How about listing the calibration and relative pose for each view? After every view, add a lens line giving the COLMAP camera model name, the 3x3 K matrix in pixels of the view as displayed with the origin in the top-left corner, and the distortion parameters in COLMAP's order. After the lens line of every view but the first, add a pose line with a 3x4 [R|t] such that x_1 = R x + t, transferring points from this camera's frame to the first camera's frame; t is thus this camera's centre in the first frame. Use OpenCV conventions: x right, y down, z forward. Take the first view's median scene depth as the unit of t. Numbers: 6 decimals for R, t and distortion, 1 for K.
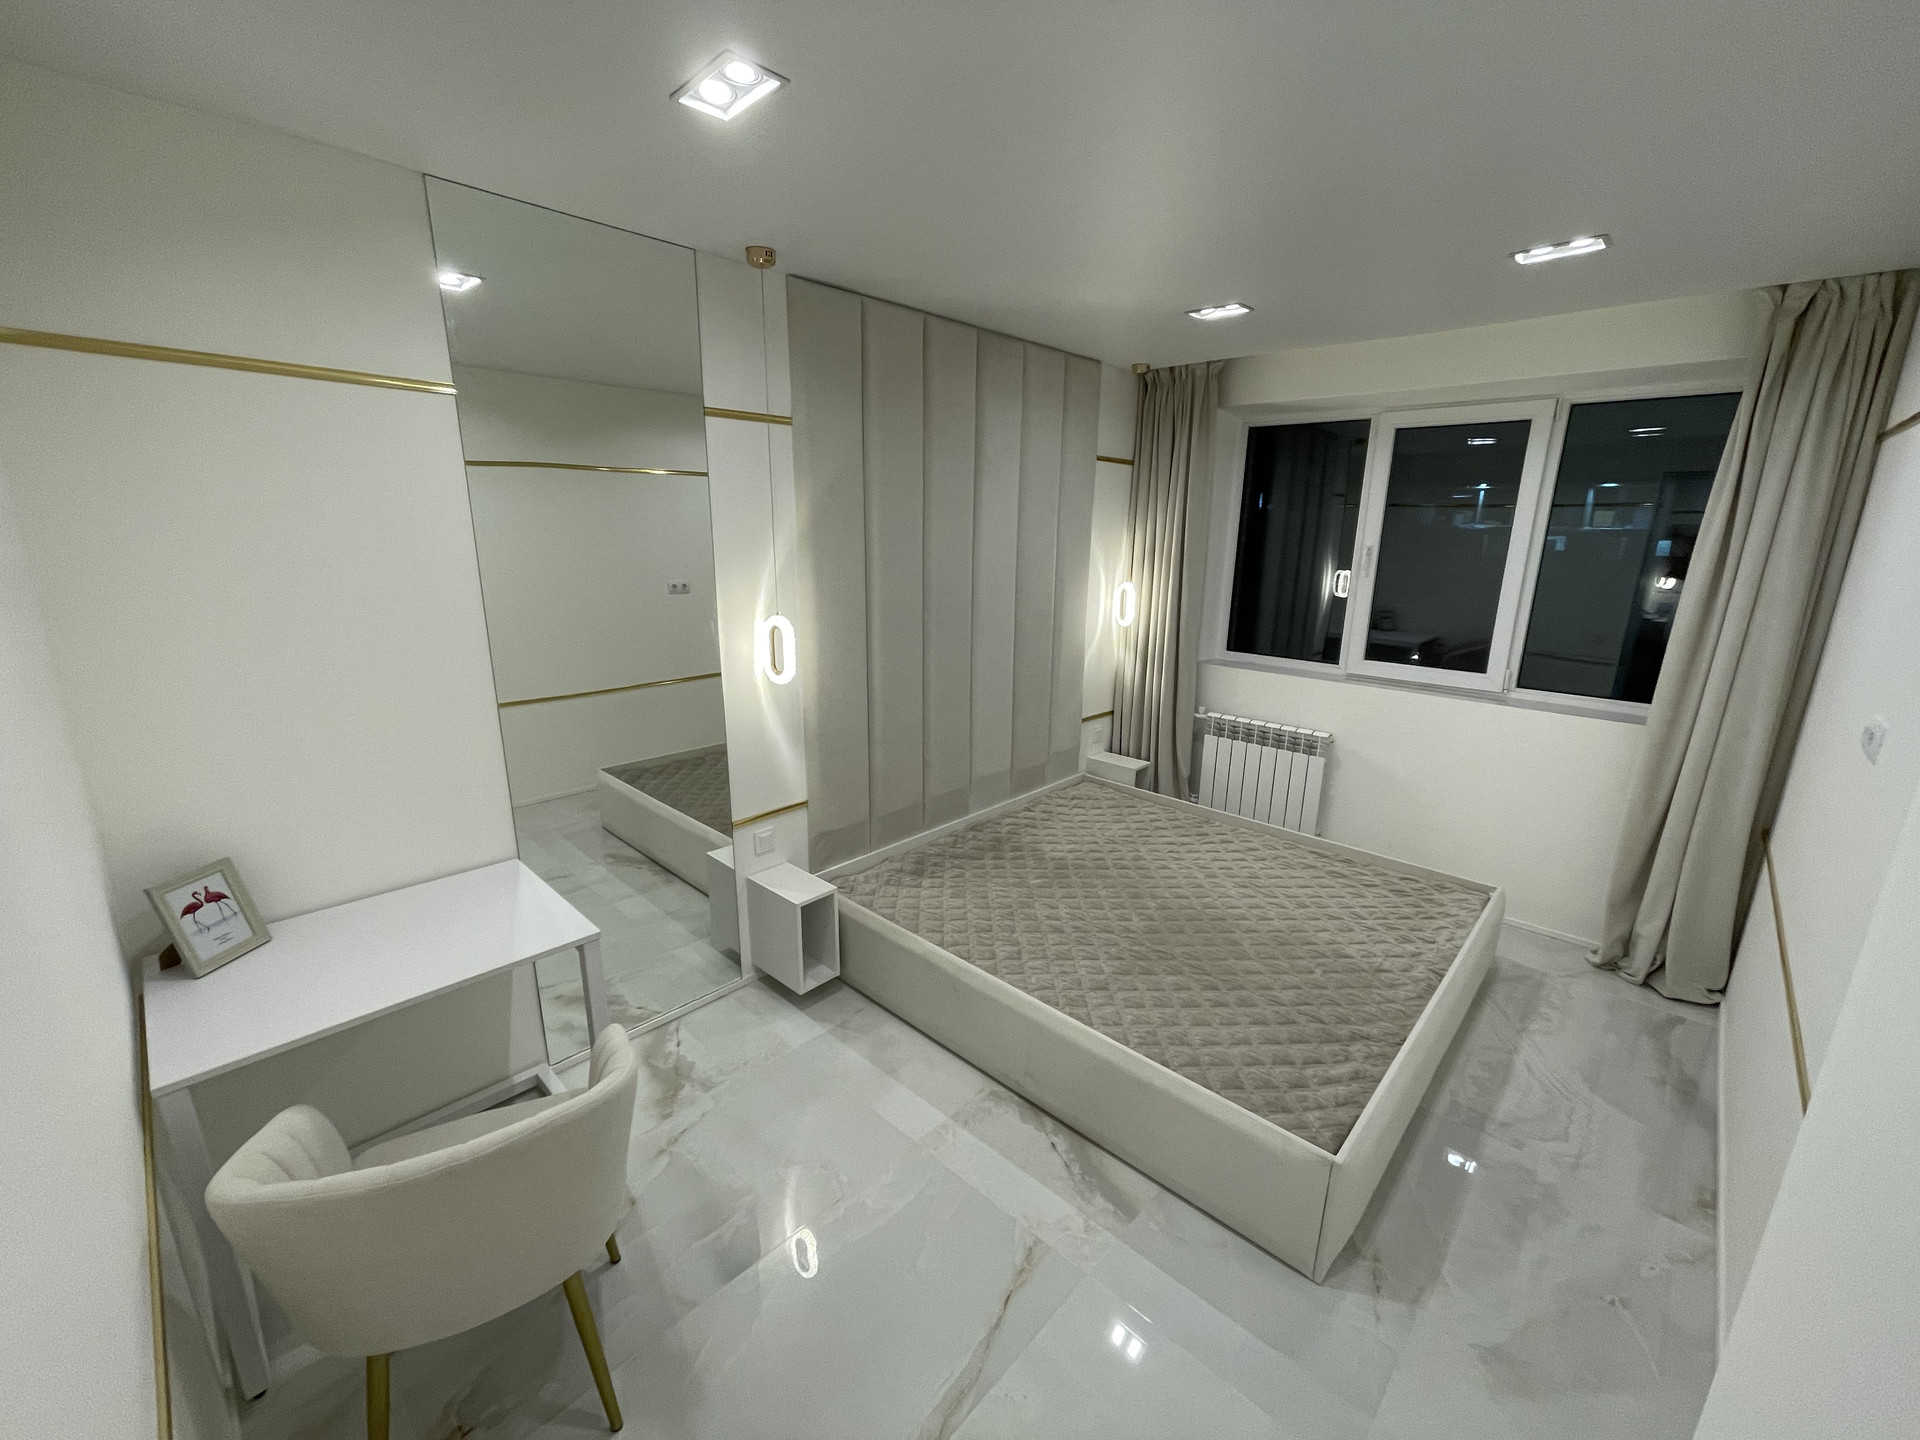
lens RADIAL K [[774.9, 0, 951.0], [0, 774.9, 725.6], [0, 0, 1]] dist [0.002139, 0.000520]
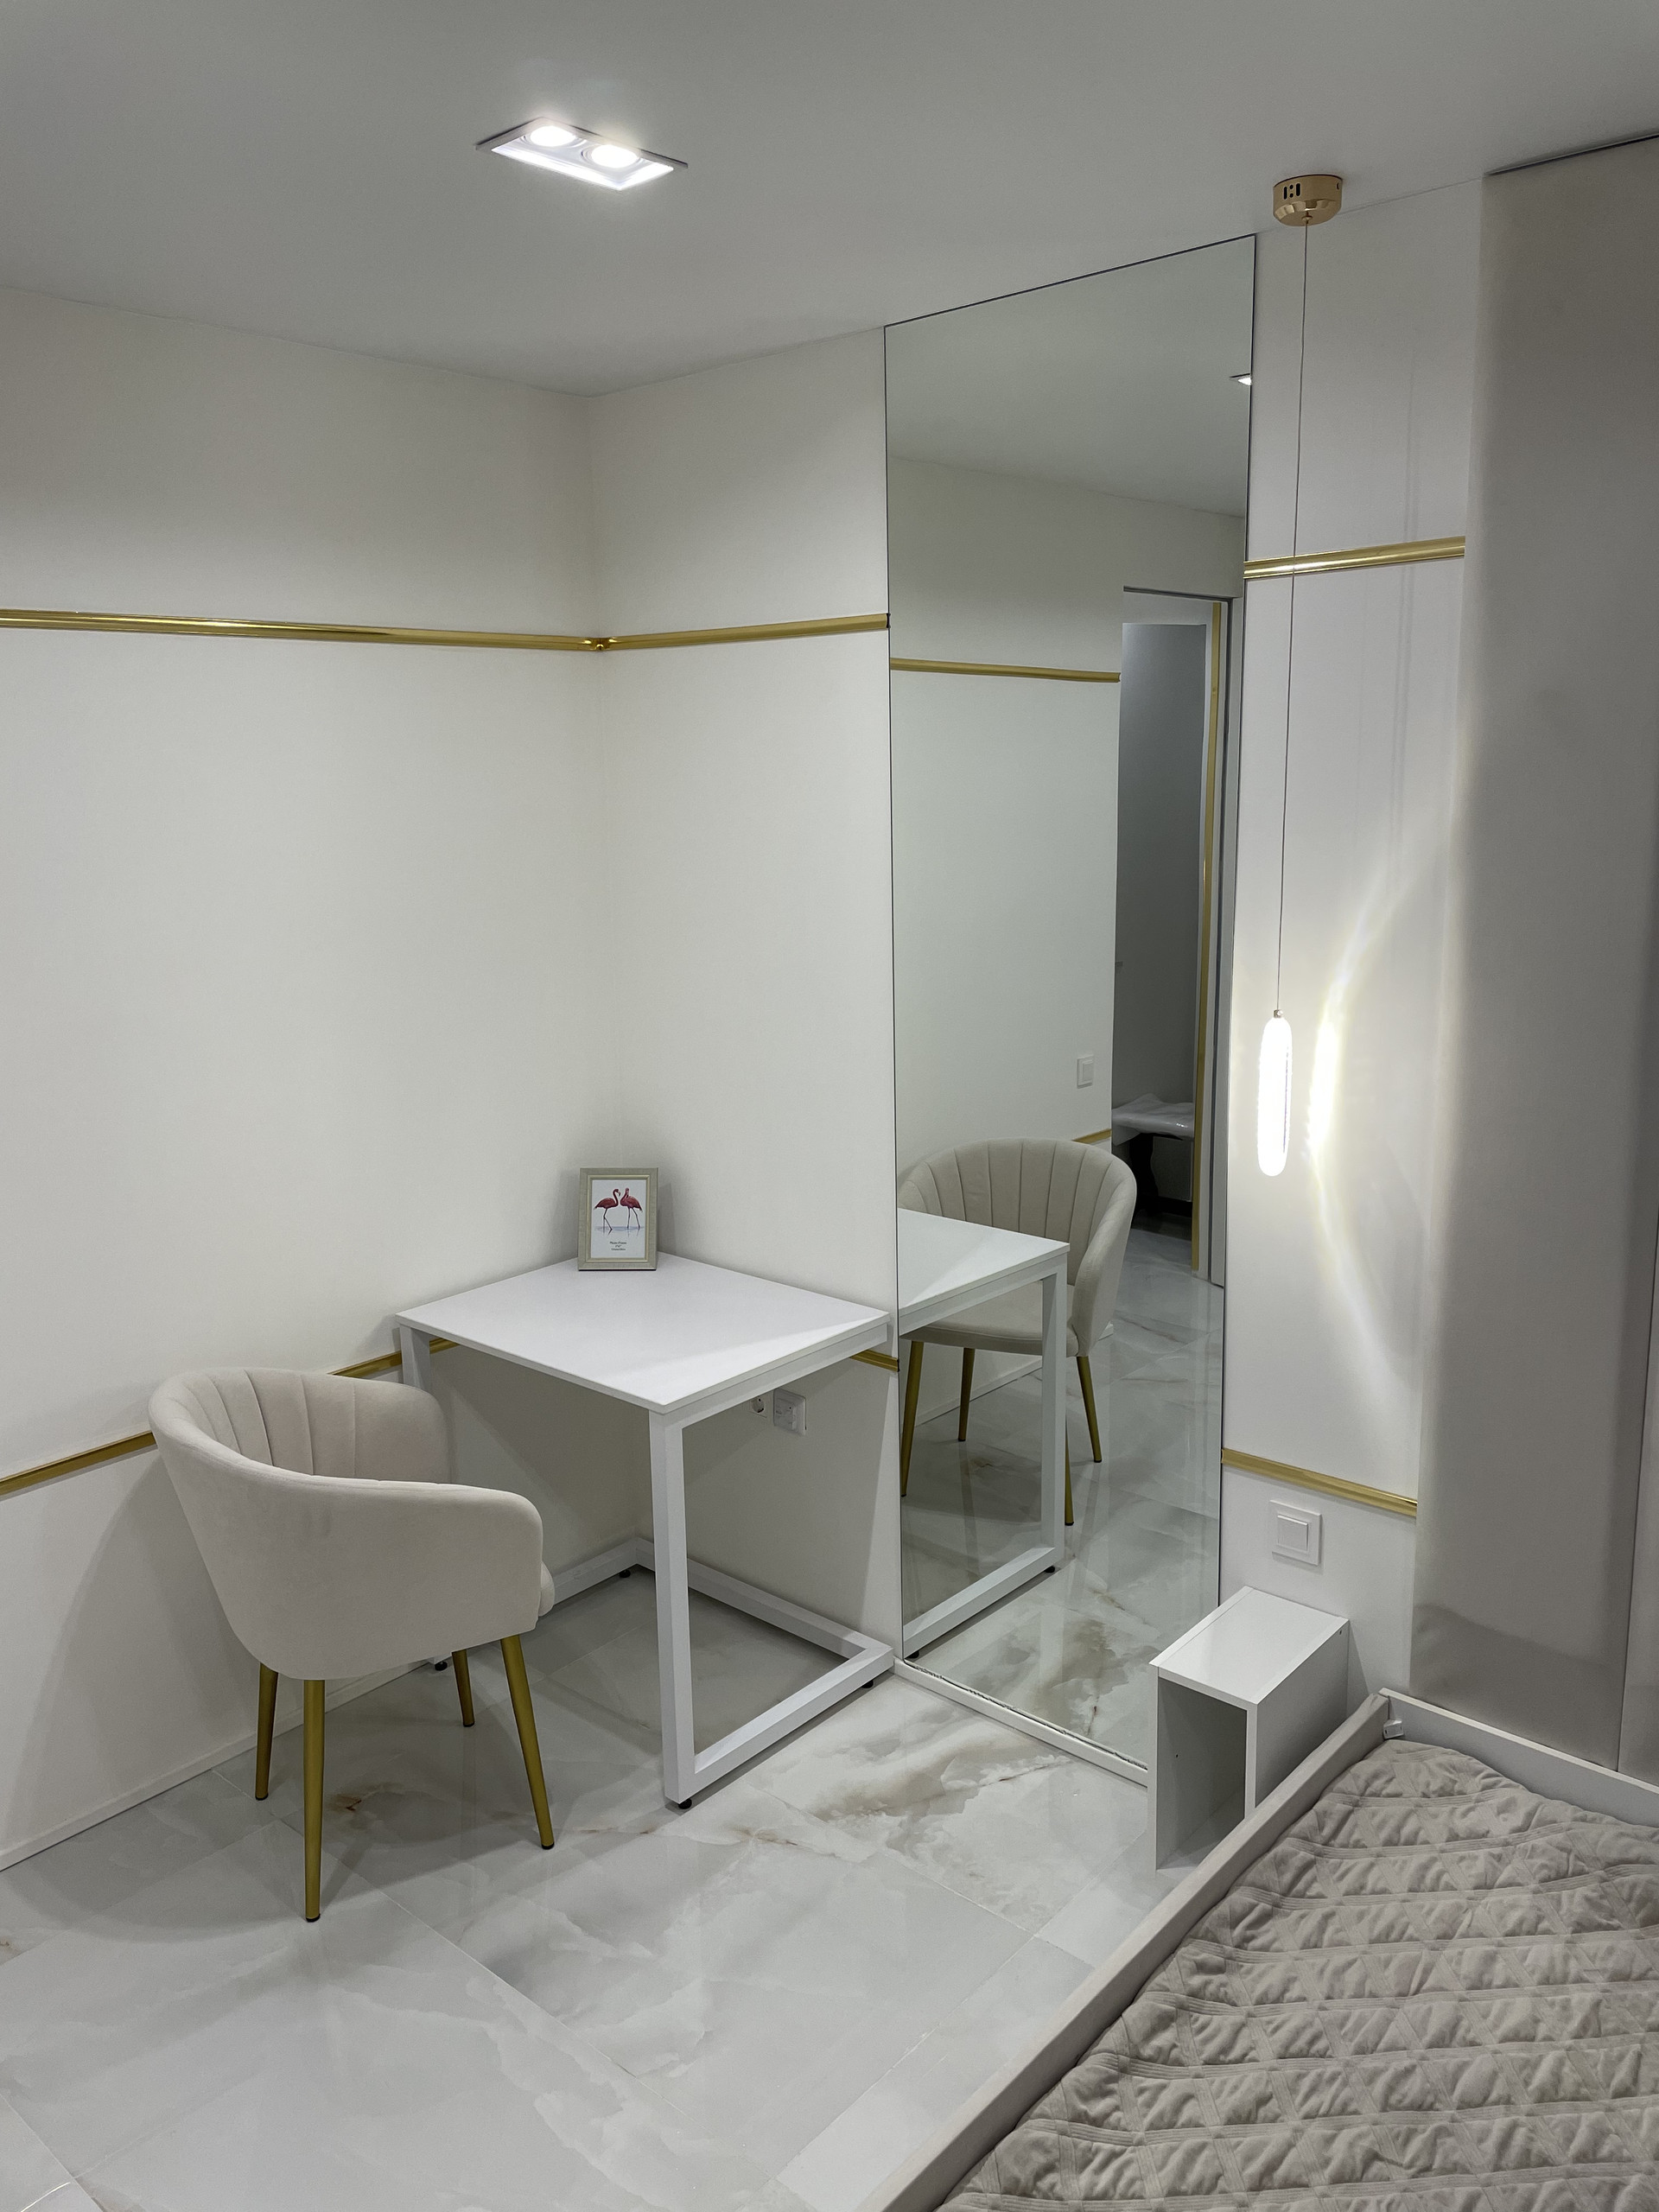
lens RADIAL K [[1666.6, 0, 855.1], [0, 1666.6, 1087.6], [0, 0, 1]] dist [0.086419, -0.093596]
pose [[0.041079, 0.174265, -0.983842, 0.818578], [-0.227302, 0.960484, 0.160637, -0.238021], [0.972958, 0.217030, 0.079066, 0.843194]]
